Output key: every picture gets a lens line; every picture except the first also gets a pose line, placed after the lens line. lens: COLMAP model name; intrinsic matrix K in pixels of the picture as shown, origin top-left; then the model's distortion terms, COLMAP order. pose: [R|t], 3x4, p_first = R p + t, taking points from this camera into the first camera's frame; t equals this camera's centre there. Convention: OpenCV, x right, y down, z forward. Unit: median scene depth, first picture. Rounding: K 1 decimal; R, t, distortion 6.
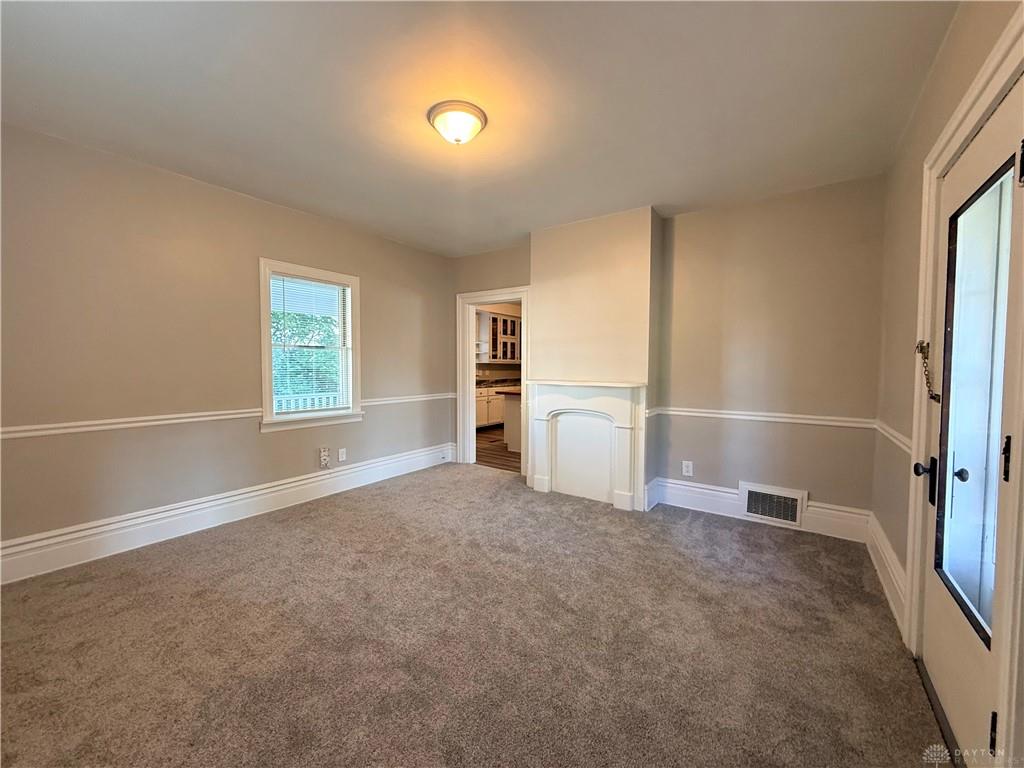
lens RADIAL K [[406.7, 0, 508.3], [0, 406.7, 383.4], [0, 0, 1]] dist [0.001549, 0.000204]
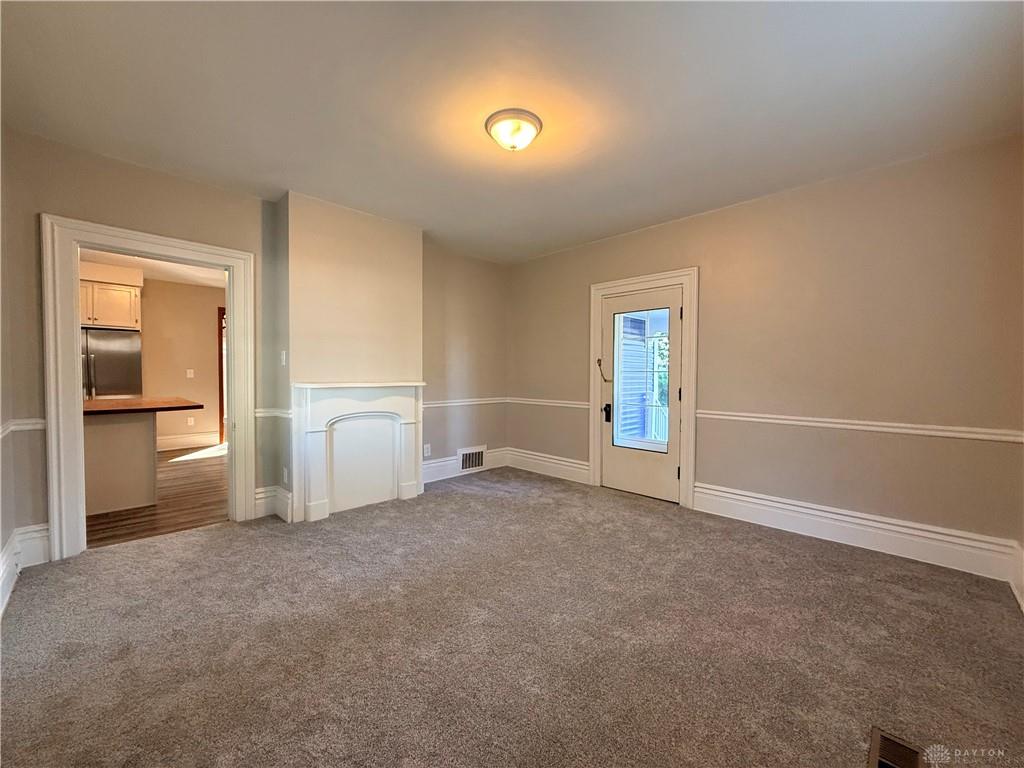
lens RADIAL K [[406.7, 0, 510.3], [0, 406.7, 382.5], [0, 0, 1]] dist [0.001549, 0.000204]
pose [[0.166301, -0.028157, 0.985673, -0.757132], [0.034909, 0.999134, 0.022651, -0.016610], [-0.985457, 0.030642, 0.167140, 0.555415]]
